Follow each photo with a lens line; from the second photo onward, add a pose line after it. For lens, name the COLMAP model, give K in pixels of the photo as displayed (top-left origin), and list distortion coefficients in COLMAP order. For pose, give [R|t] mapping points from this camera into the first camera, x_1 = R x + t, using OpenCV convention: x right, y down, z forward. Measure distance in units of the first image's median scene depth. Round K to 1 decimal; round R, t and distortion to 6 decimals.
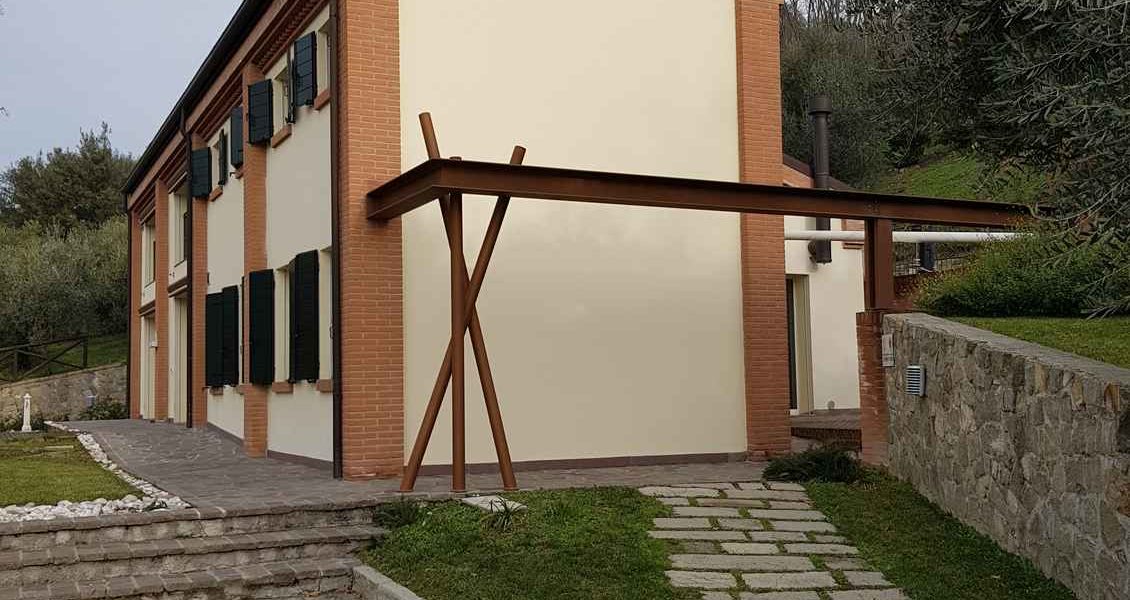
lens RADIAL K [[1166.3, 0, 565.0], [0, 1166.3, 300.0], [0, 0, 1]] dist [0.170891, -0.476430]
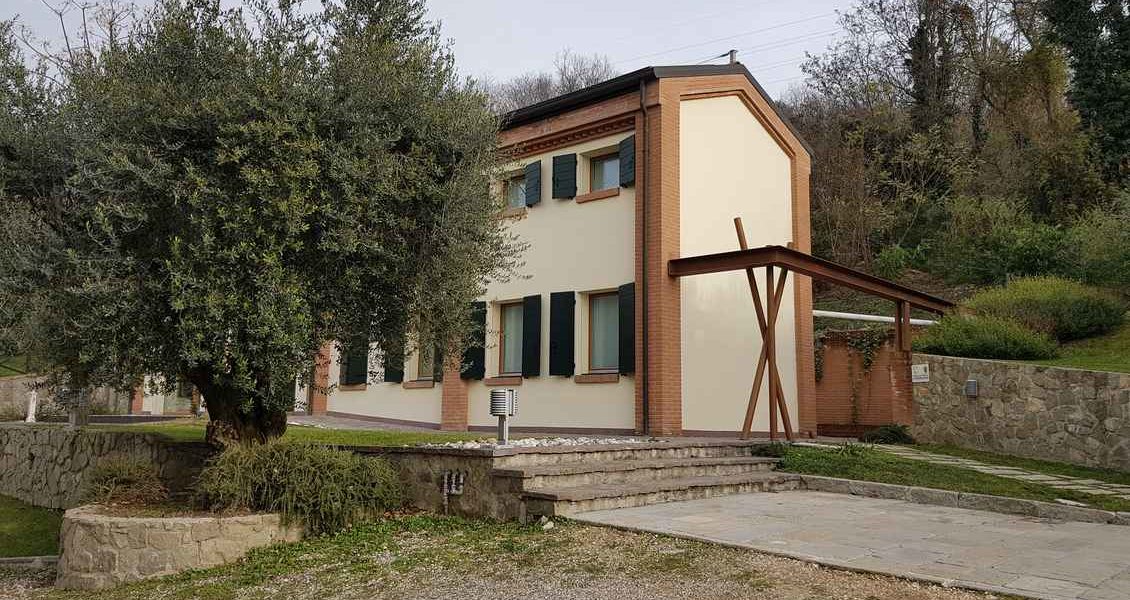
lens RADIAL K [[873.1, 0, 567.5], [0, 873.1, 288.0], [0, 0, 1]] dist [0.095186, -0.160883]
pose [[0.924145, 0.087080, 0.371984, -0.752844], [-0.057659, 0.994315, -0.089519, 0.065160], [-0.377665, 0.061281, 0.923912, -0.071649]]
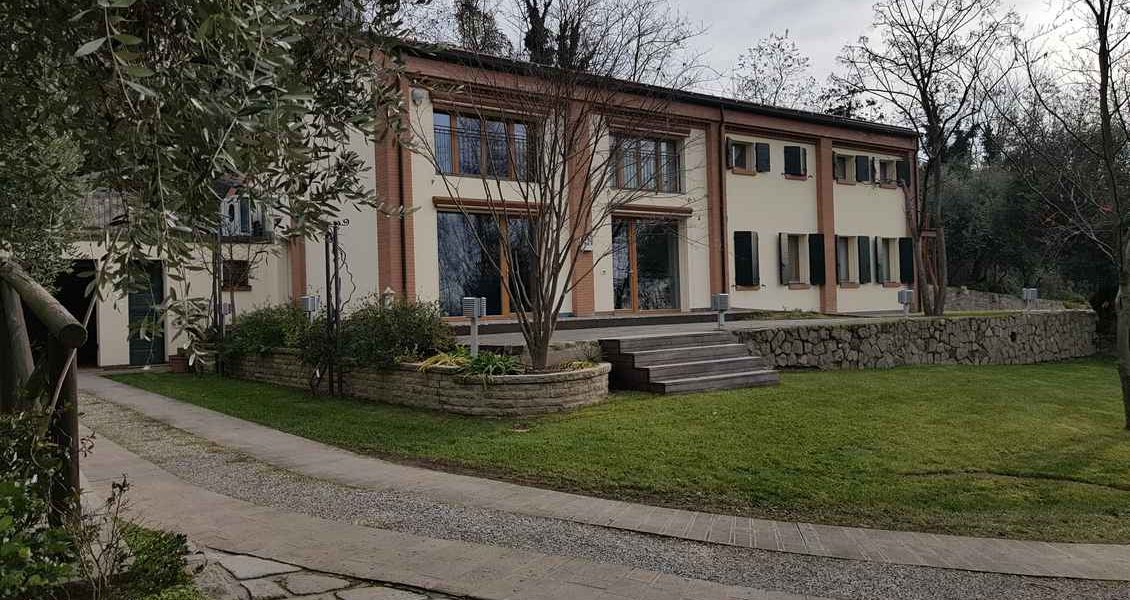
lens RADIAL K [[873.1, 0, 567.5], [0, 873.1, 288.0], [0, 0, 1]] dist [0.095186, -0.160883]
pose [[-0.210739, 0.049172, 0.976305, -2.339807], [-0.034187, 0.997752, -0.057632, 0.251107], [-0.976944, -0.045522, -0.208585, 2.349289]]
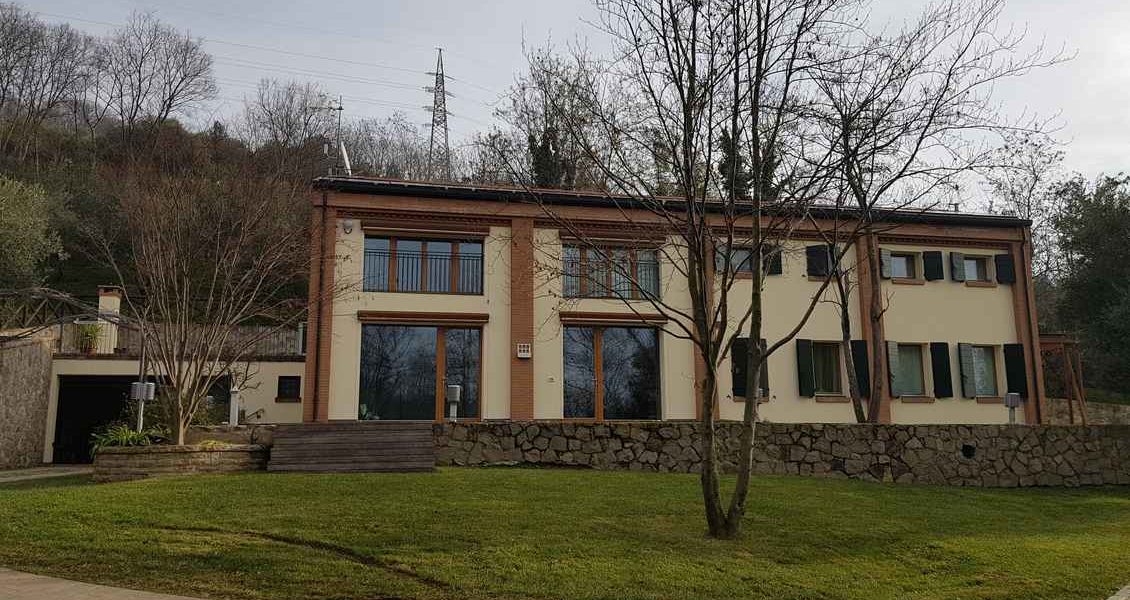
lens RADIAL K [[873.1, 0, 567.5], [0, 873.1, 288.0], [0, 0, 1]] dist [0.095186, -0.160883]
pose [[0.222349, 0.203489, 0.953495, -2.365922], [-0.064412, 0.978906, -0.193892, 0.274462], [-0.972837, -0.018305, 0.230766, 1.501053]]
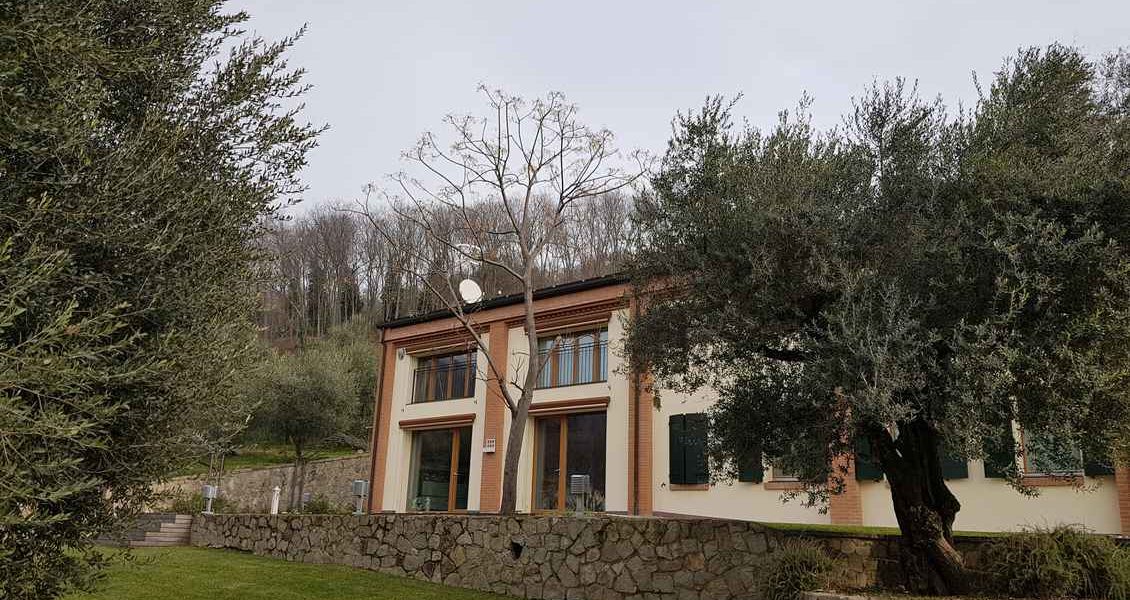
lens RADIAL K [[873.1, 0, 567.5], [0, 873.1, 288.0], [0, 0, 1]] dist [0.095186, -0.160883]
pose [[0.913265, 0.159390, 0.374889, -1.331399], [-0.079312, 0.972236, -0.220150, 0.140052], [-0.399571, 0.171323, 0.900551, 0.190891]]
